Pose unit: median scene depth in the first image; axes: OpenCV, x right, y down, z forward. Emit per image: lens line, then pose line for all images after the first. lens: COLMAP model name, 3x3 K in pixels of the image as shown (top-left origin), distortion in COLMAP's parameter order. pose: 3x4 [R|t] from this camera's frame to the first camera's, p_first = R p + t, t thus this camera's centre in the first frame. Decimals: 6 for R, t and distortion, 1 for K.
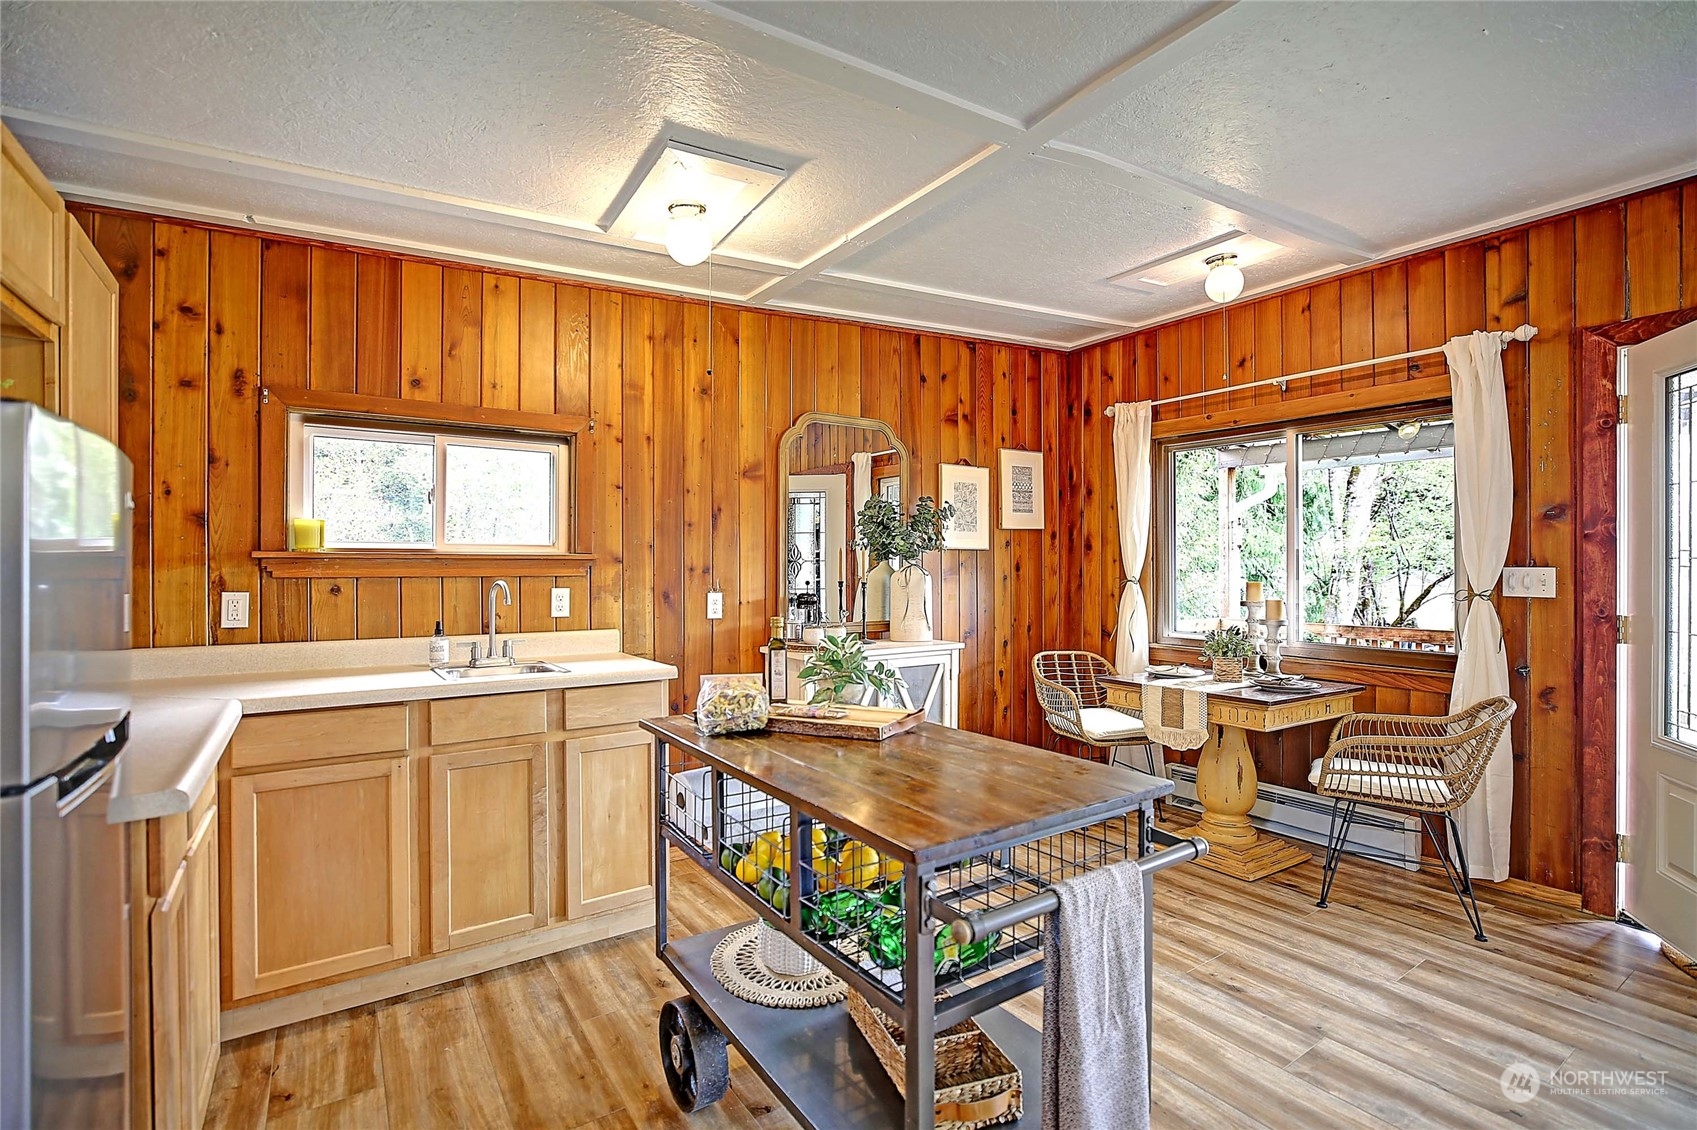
lens RADIAL K [[807.3, 0, 850.2], [0, 807.3, 561.9], [0, 0, 1]] dist [0.000075, -0.000042]
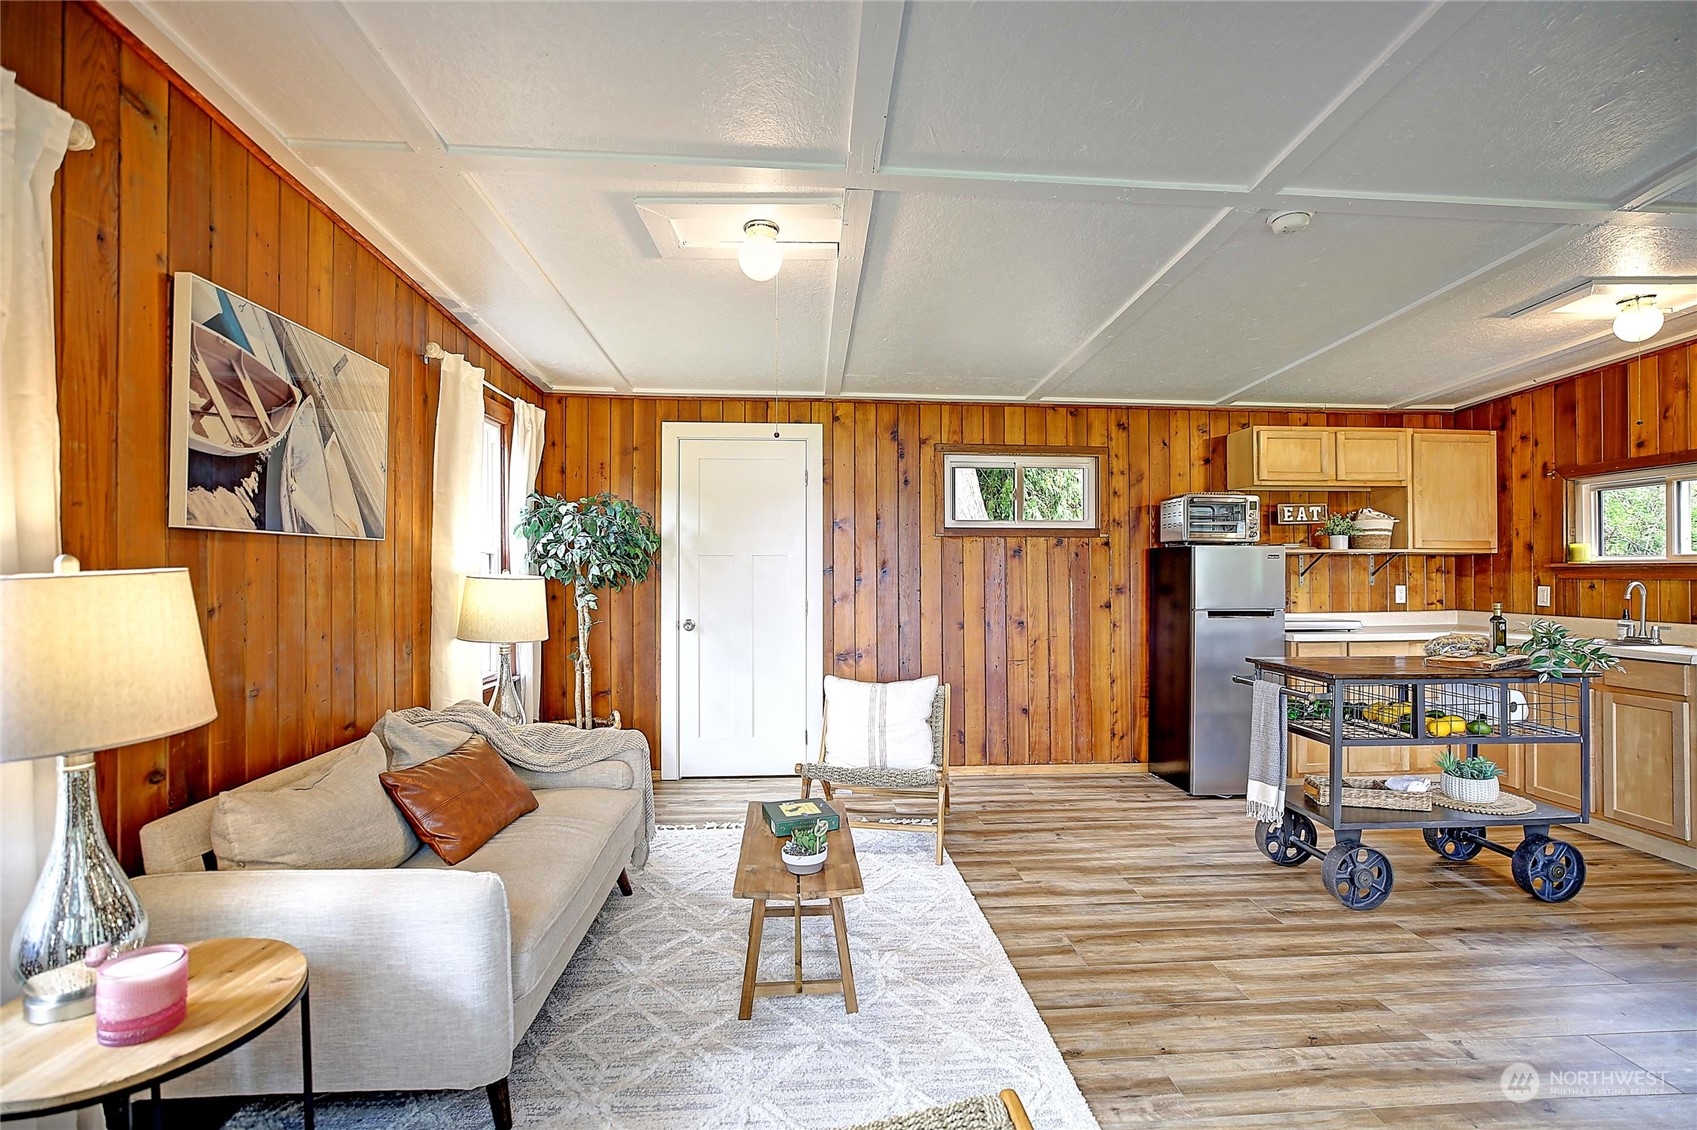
lens RADIAL K [[807.3, 0, 850.4], [0, 807.3, 570.7], [0, 0, 1]] dist [0.000075, -0.000042]
pose [[-0.494779, -0.002893, -0.869014, 1.580766], [0.004635, 0.999971, -0.005968, 0.006140], [0.869007, -0.006980, -0.494751, 0.544148]]
